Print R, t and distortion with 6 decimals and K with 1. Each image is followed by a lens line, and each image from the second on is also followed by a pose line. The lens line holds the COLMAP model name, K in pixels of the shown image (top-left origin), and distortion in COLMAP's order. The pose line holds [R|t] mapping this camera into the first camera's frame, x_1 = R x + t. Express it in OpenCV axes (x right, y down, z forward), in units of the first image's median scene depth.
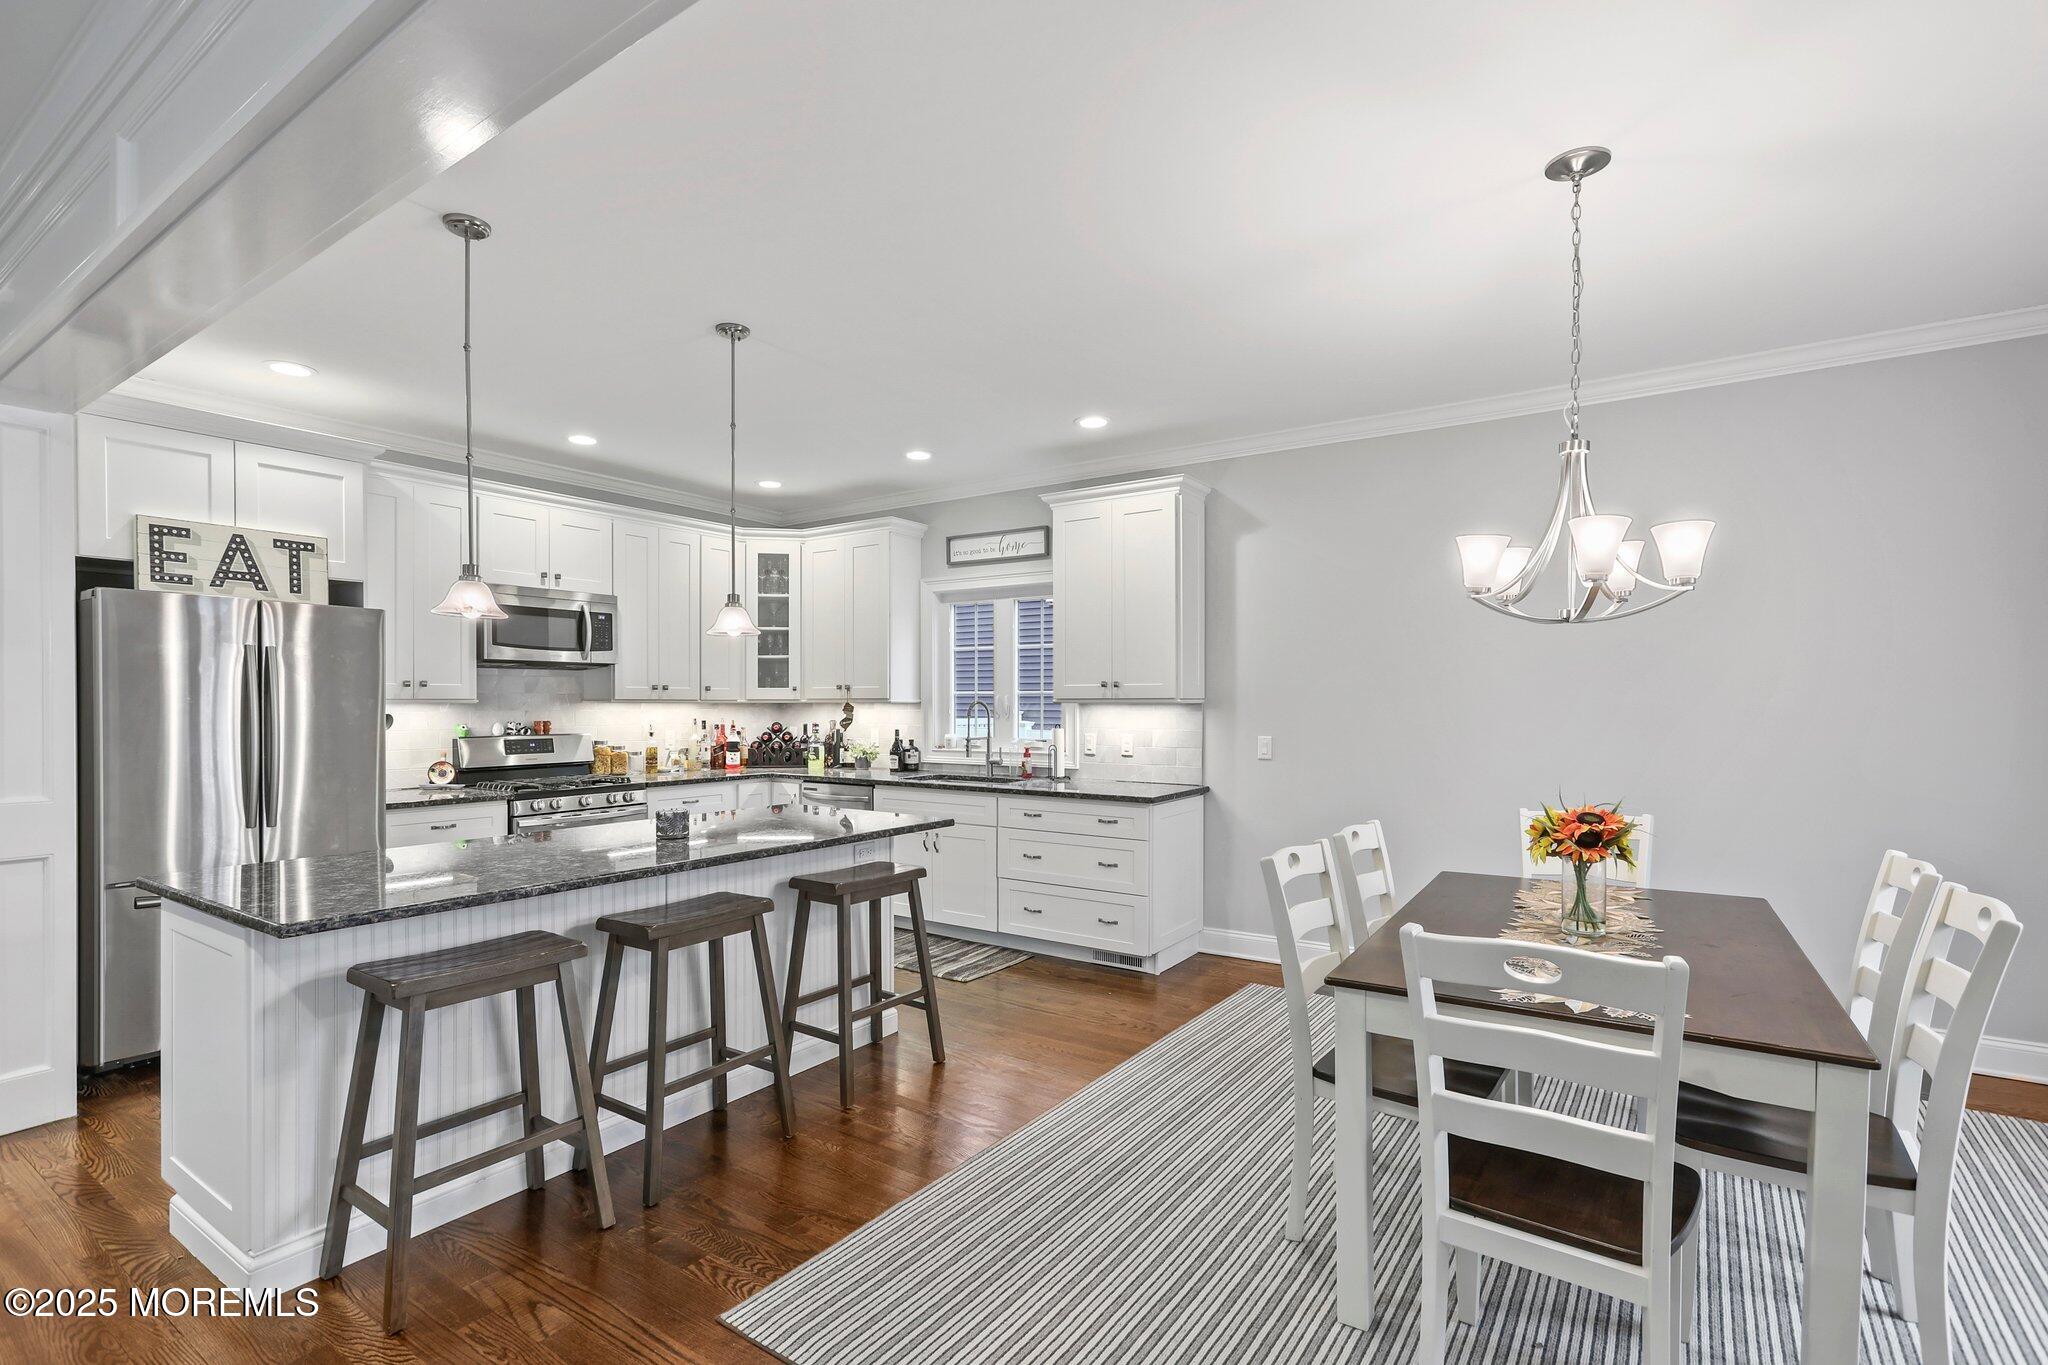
lens RADIAL K [[968.6, 0, 1021.5], [0, 968.6, 706.3], [0, 0, 1]] dist [-0.033171, 0.000177]
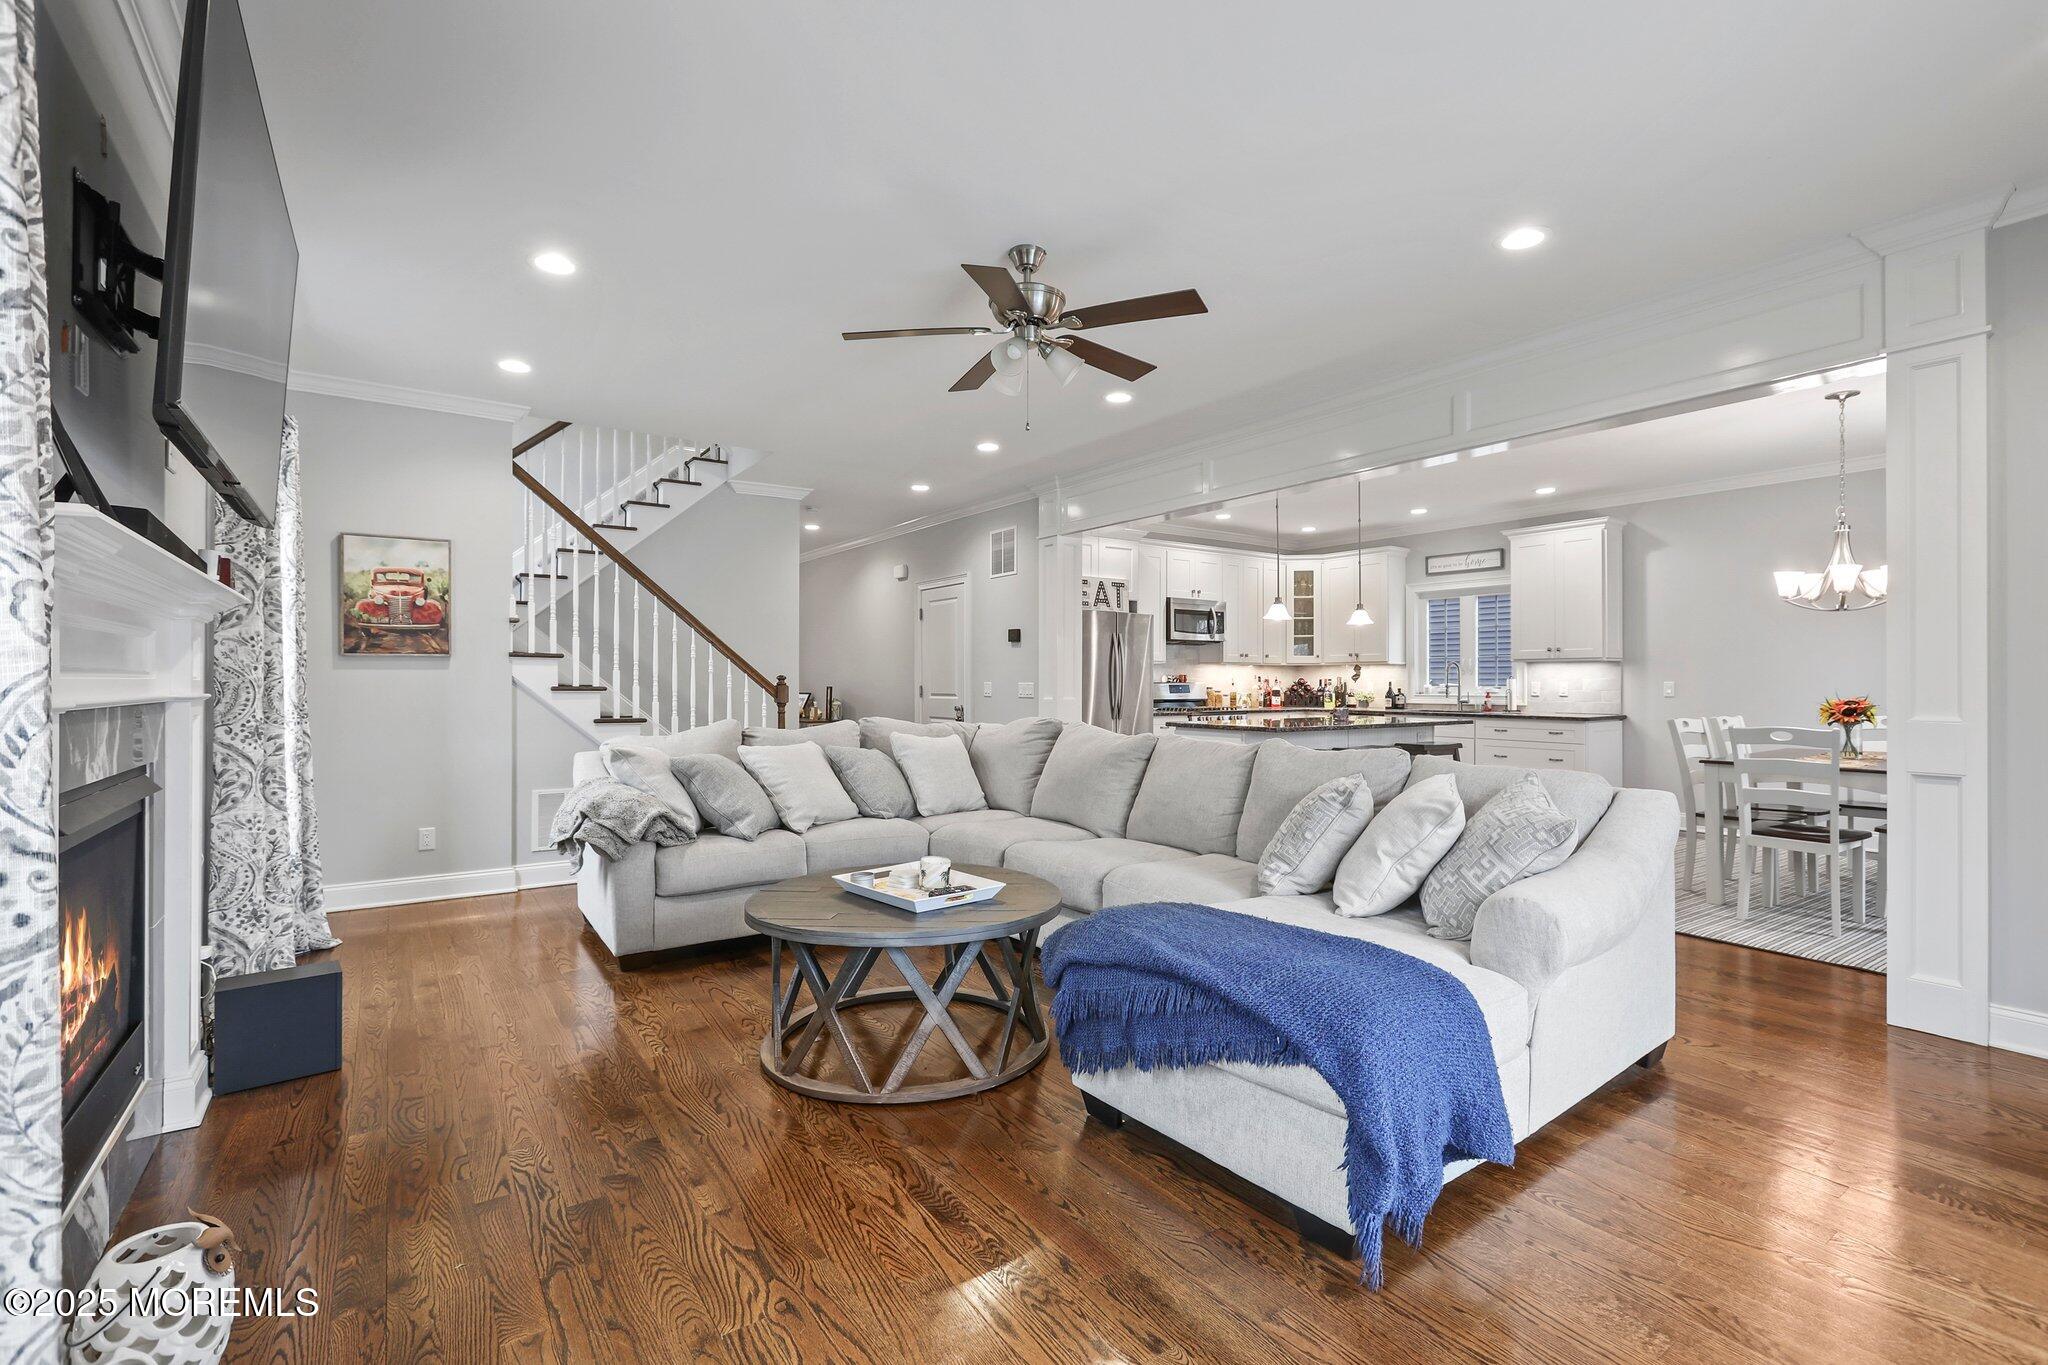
lens RADIAL K [[932.8, 0, 1013.8], [0, 932.8, 682.5], [0, 0, 1]] dist [-0.021252, 0.010214]
pose [[0.933457, 0.000800, -0.358689, -0.165967], [-0.002263, 0.999991, -0.003659, 0.033992], [0.358682, 0.004227, 0.933450, -0.643643]]
